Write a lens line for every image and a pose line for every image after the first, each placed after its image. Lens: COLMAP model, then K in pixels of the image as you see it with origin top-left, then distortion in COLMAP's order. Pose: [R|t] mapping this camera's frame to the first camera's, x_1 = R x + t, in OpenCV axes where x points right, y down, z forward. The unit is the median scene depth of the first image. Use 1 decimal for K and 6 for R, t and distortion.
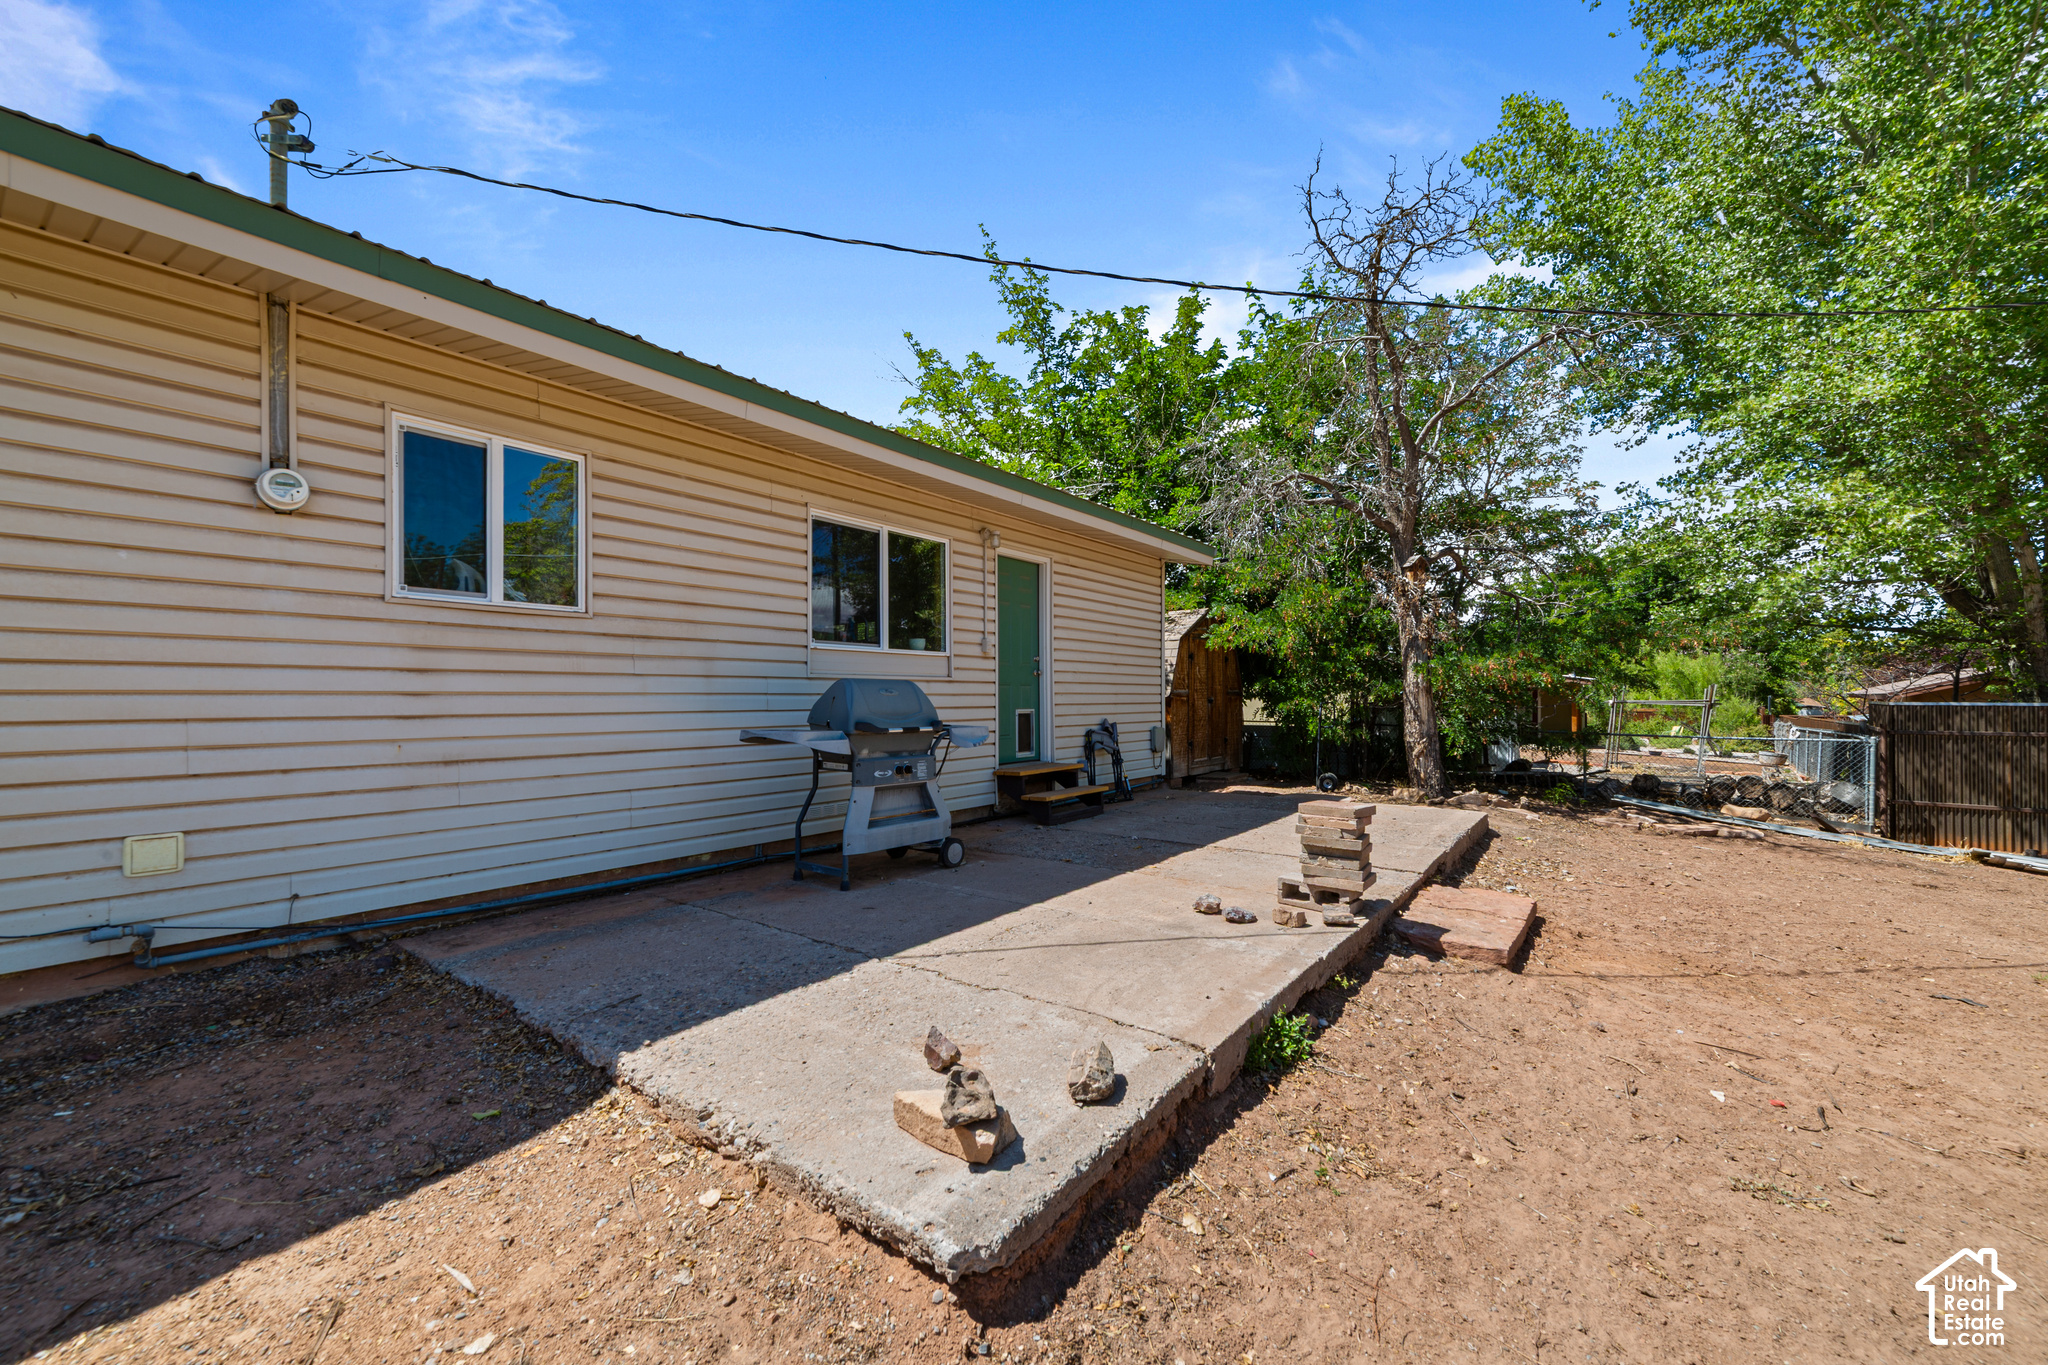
lens RADIAL K [[792.6, 0, 1020.6], [0, 792.6, 684.6], [0, 0, 1]] dist [-0.000473, 0.000540]
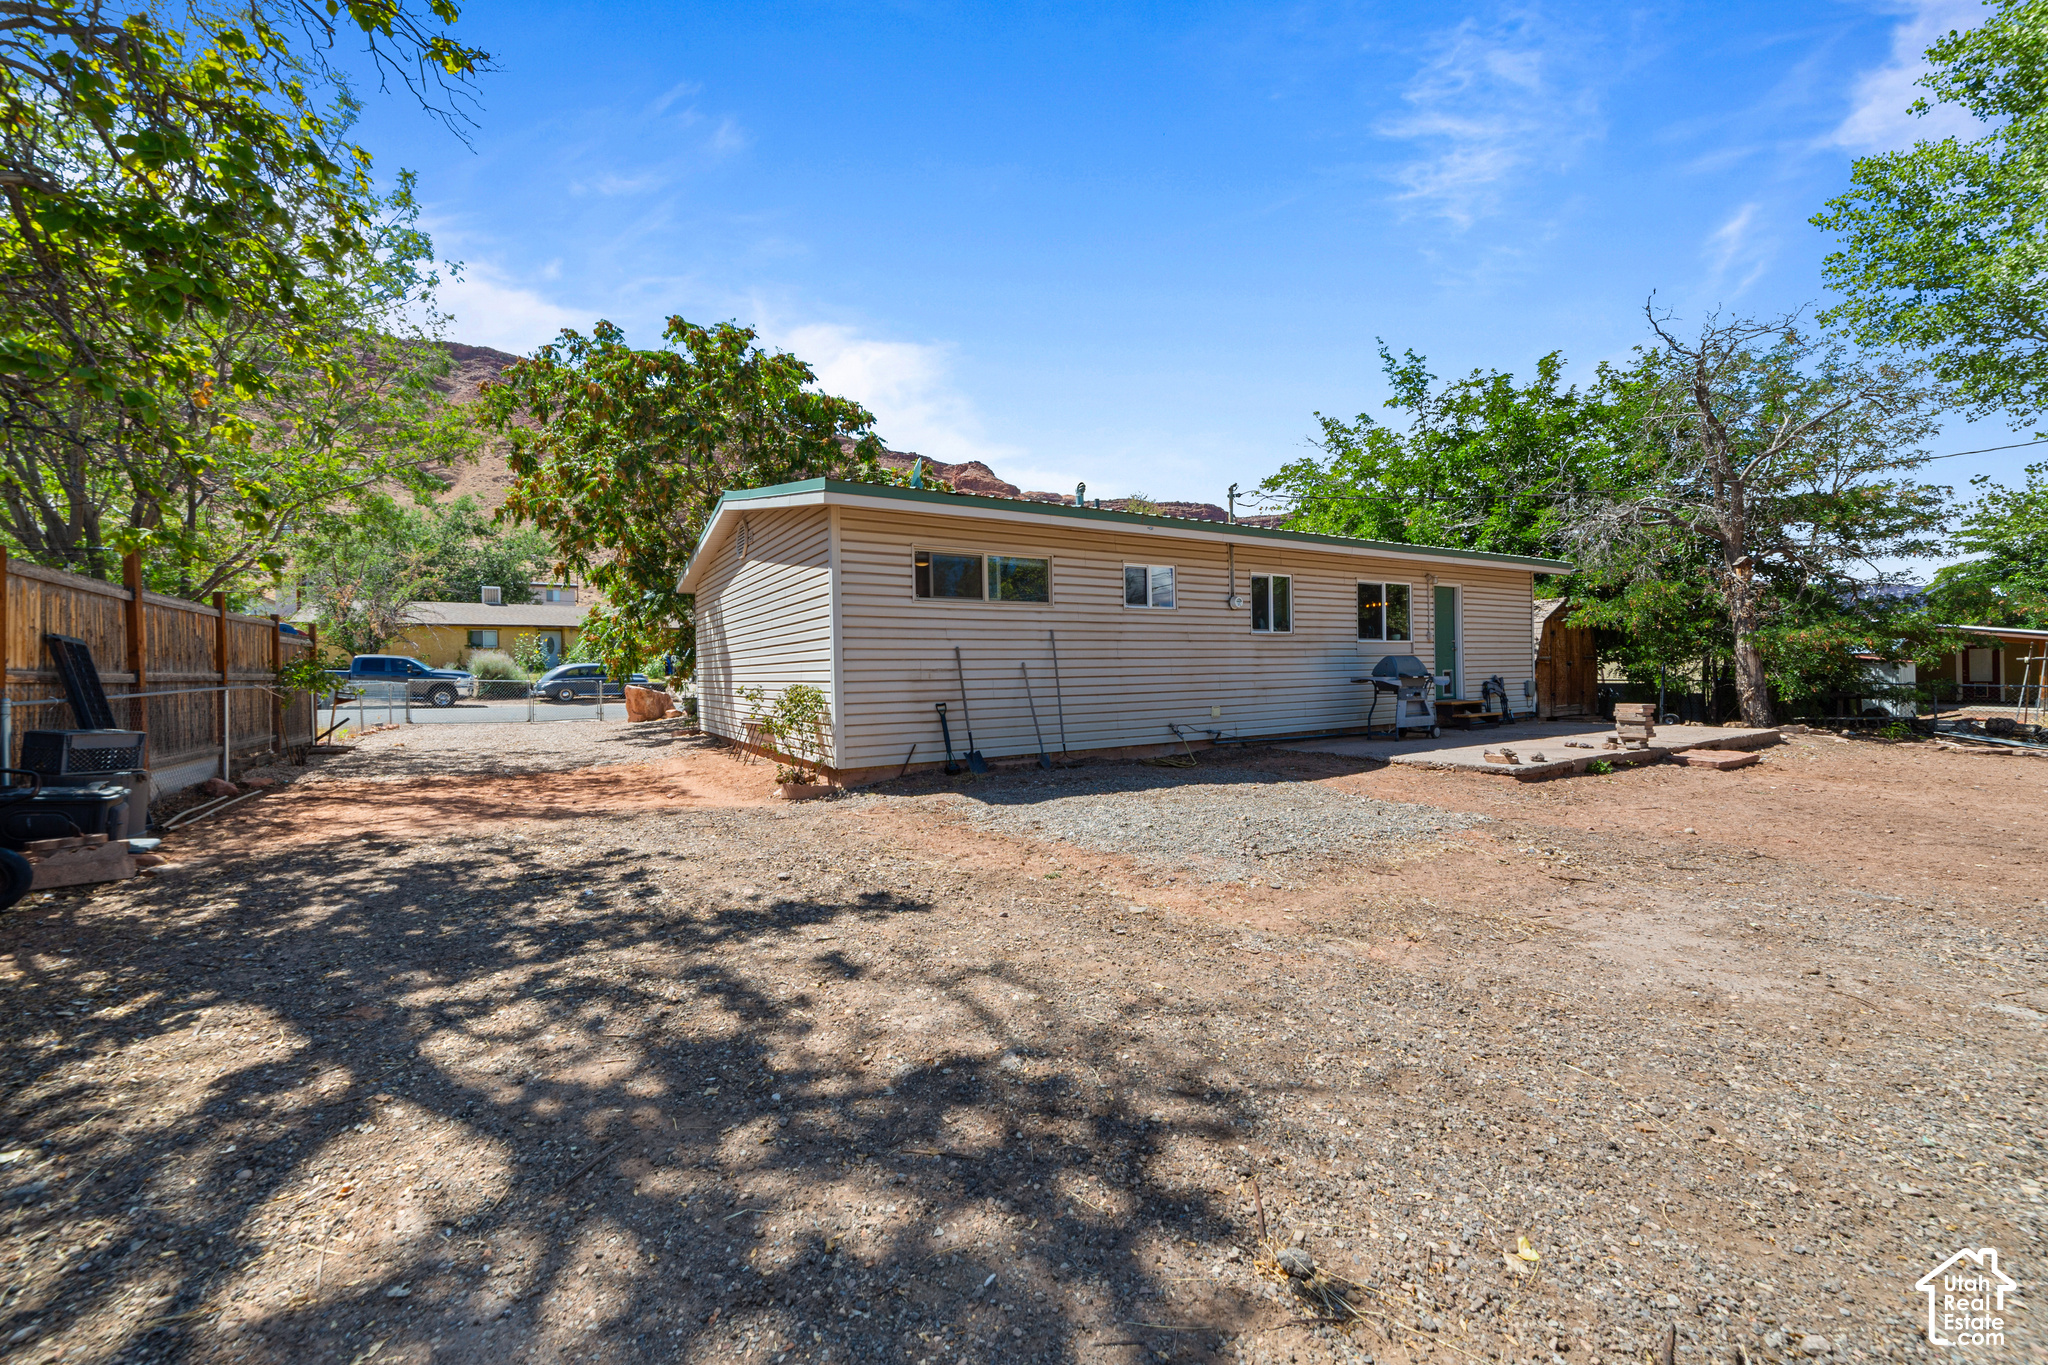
lens RADIAL K [[792.6, 0, 1012.1], [0, 792.6, 673.5], [0, 0, 1]] dist [-0.000473, 0.000540]
pose [[0.930512, -0.013540, -0.366010, -0.190842], [0.021734, 0.999597, 0.018276, -0.010769], [0.365615, -0.024961, 0.930431, -0.769965]]
